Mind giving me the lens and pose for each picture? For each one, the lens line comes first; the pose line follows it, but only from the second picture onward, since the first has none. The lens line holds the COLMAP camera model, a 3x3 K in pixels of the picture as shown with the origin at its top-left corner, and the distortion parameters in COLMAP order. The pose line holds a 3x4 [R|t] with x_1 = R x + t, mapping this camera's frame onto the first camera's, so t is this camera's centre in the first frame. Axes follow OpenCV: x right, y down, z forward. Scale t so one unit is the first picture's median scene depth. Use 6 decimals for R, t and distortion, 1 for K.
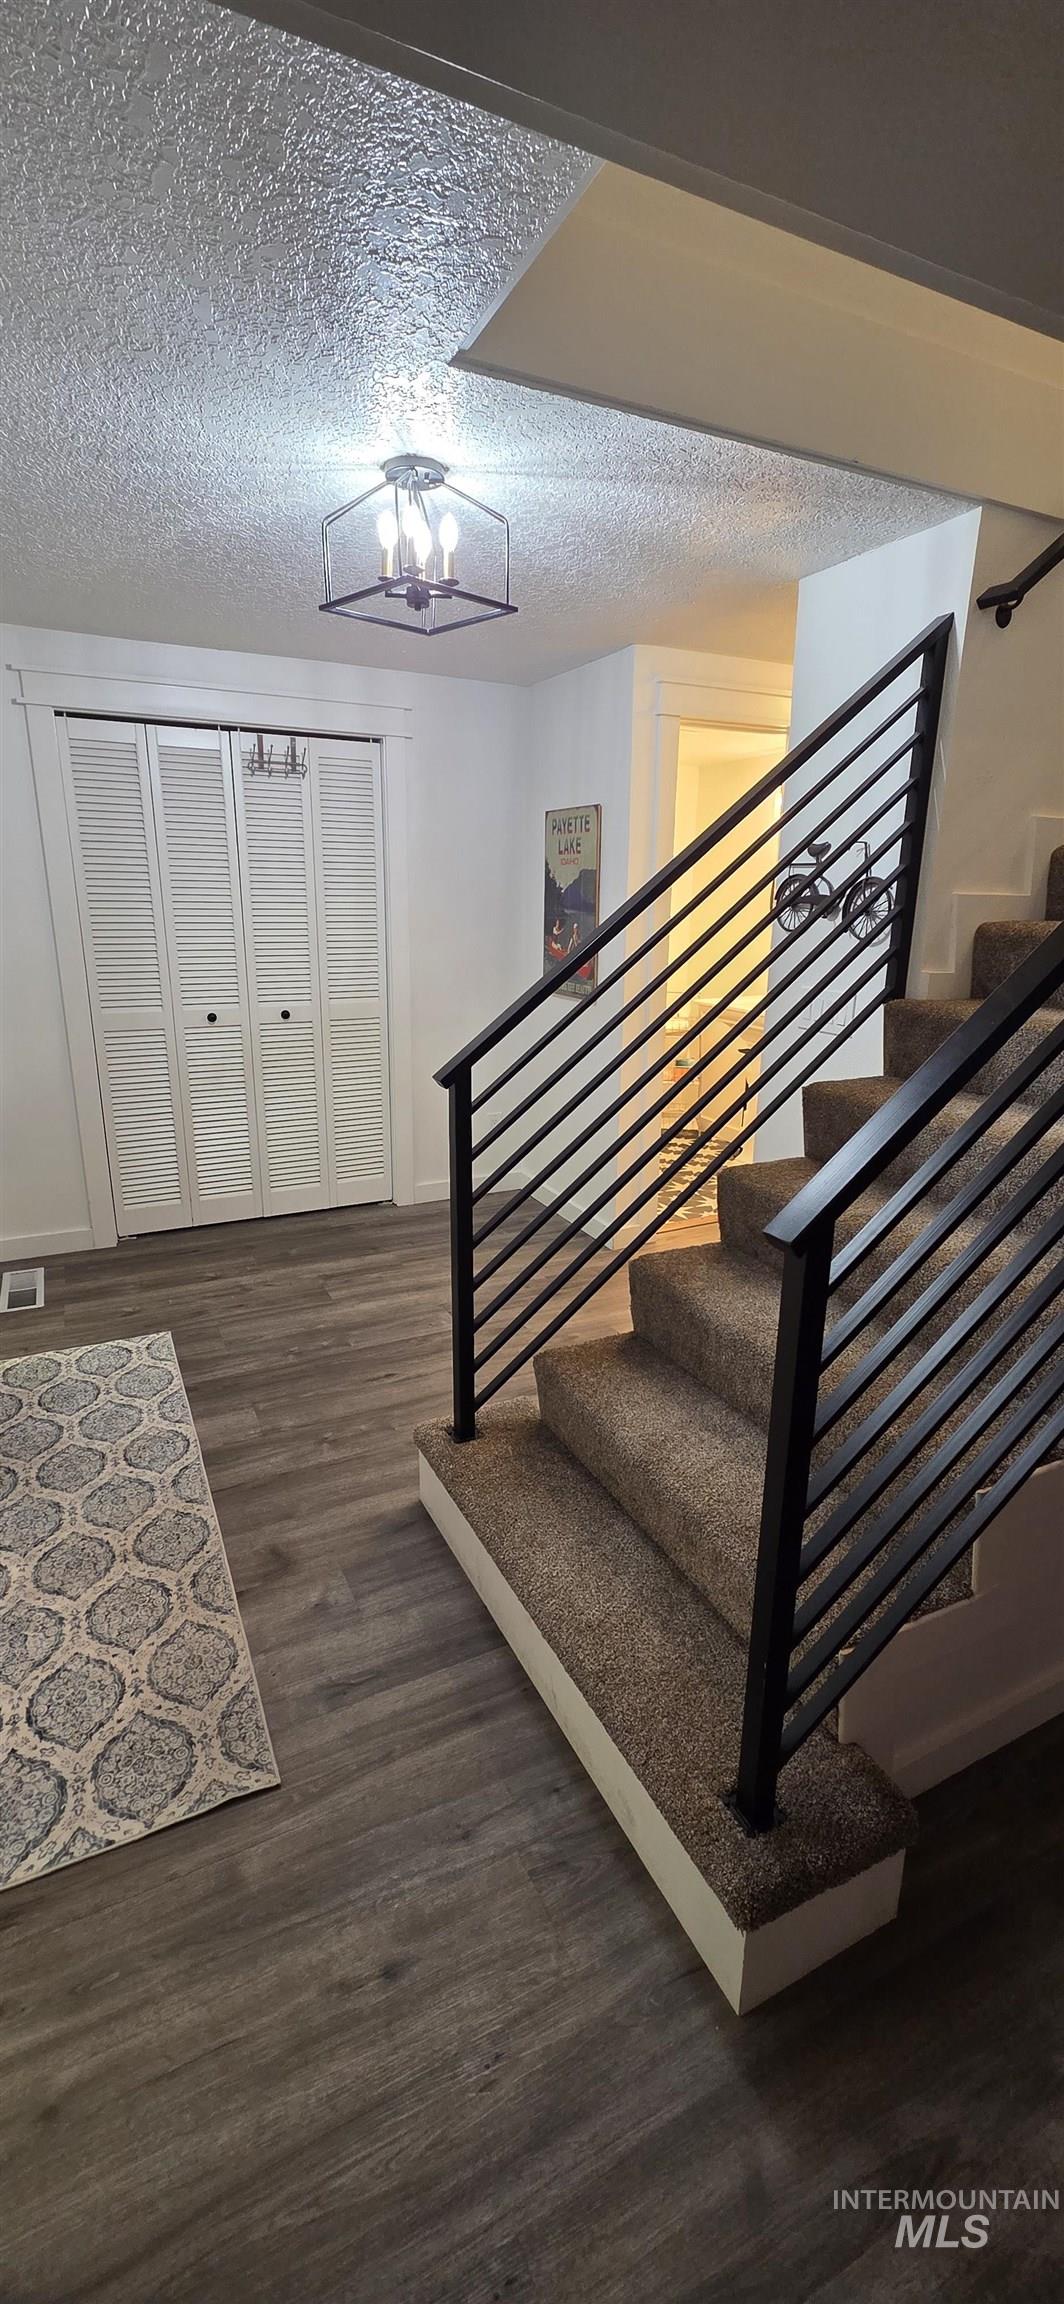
lens RADIAL K [[936.3, 0, 533.0], [0, 936.3, 1158.1], [0, 0, 1]] dist [0.006637, -0.000265]
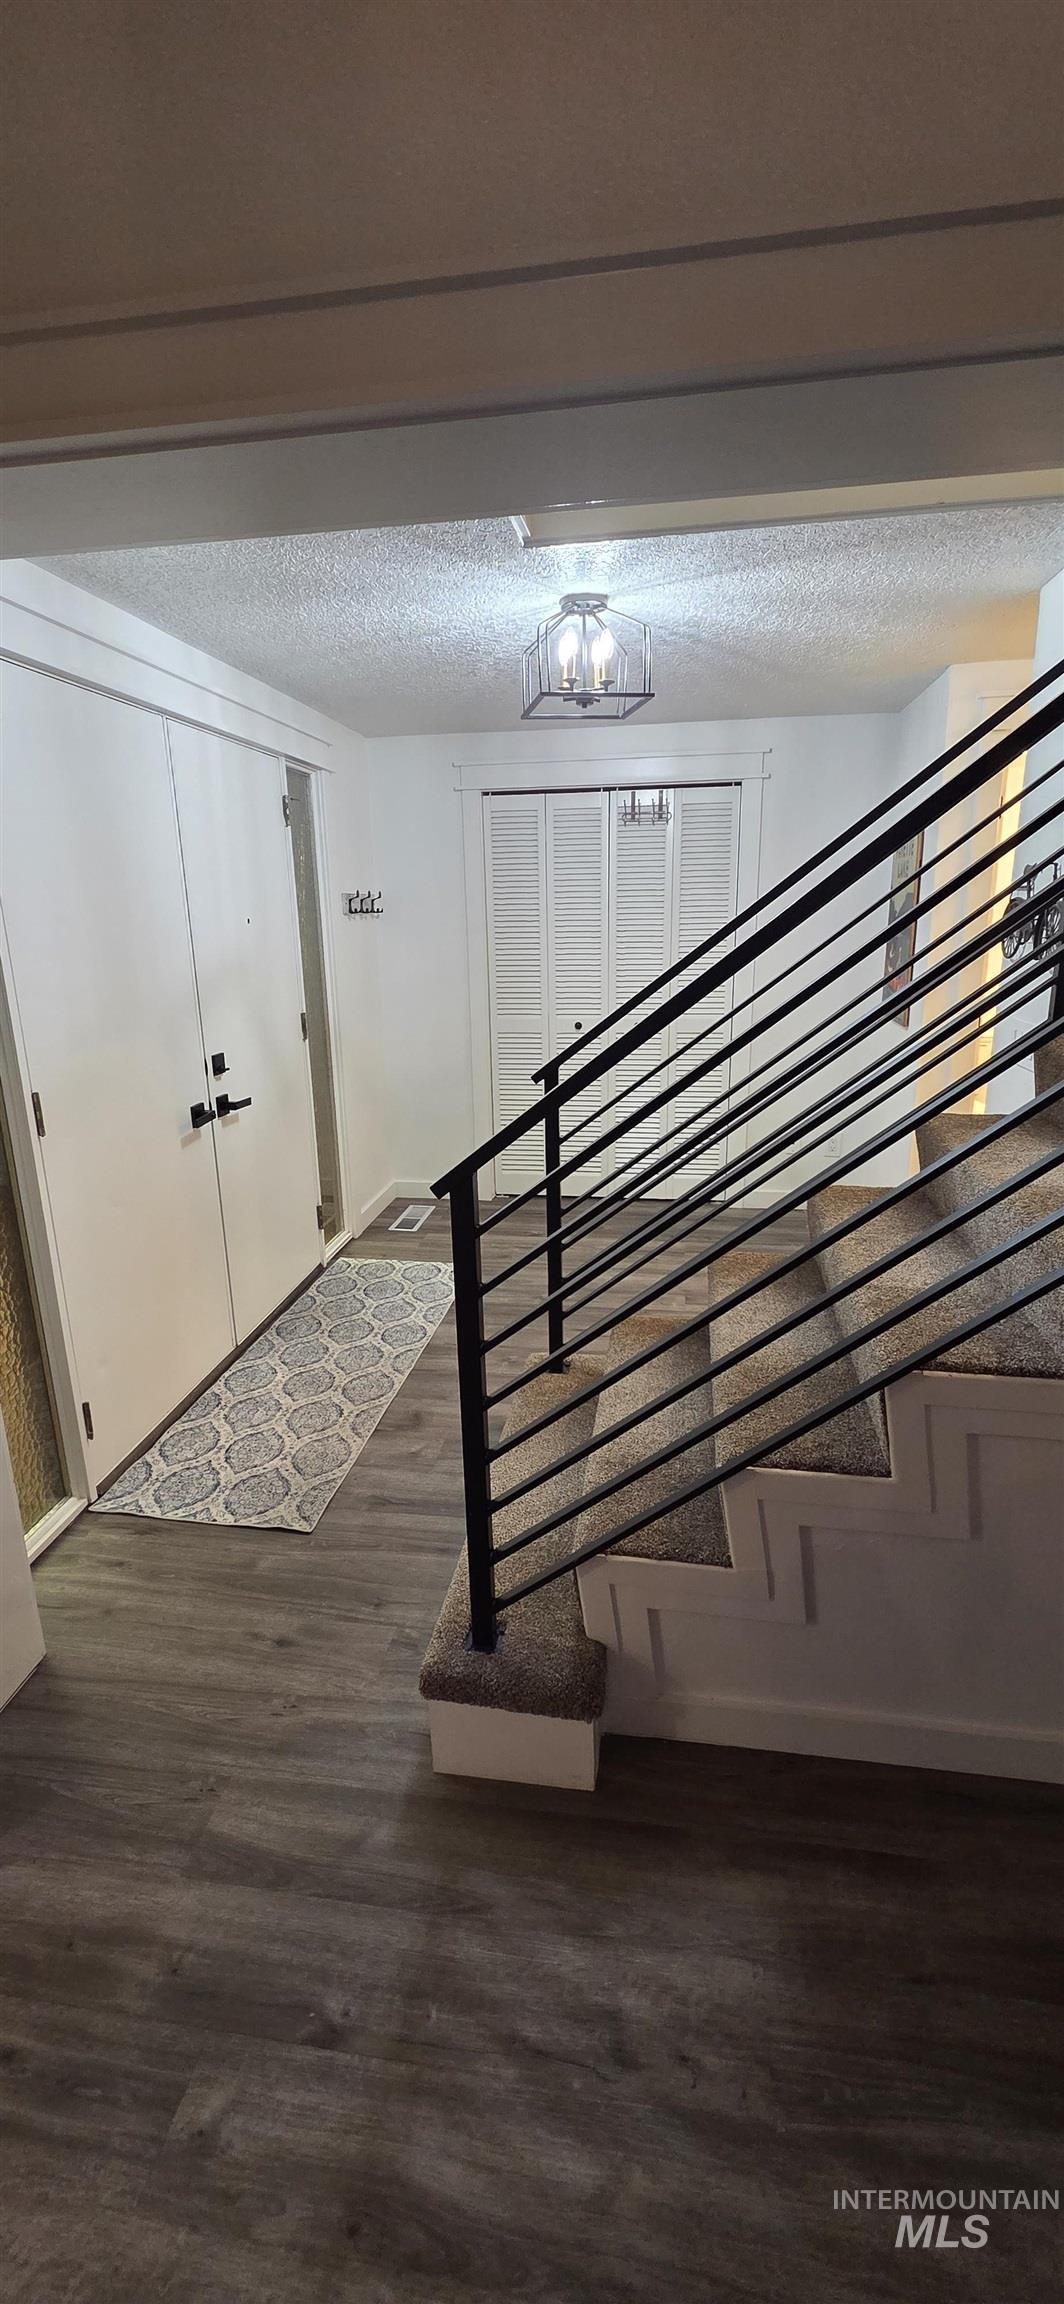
lens RADIAL K [[936.3, 0, 531.8], [0, 936.3, 1150.1], [0, 0, 1]] dist [0.006637, -0.000265]
pose [[0.815637, 0.116090, -0.566798, 0.720258], [-0.129760, 0.991411, 0.016329, -0.004862], [0.563825, 0.060229, 0.823695, -0.057097]]
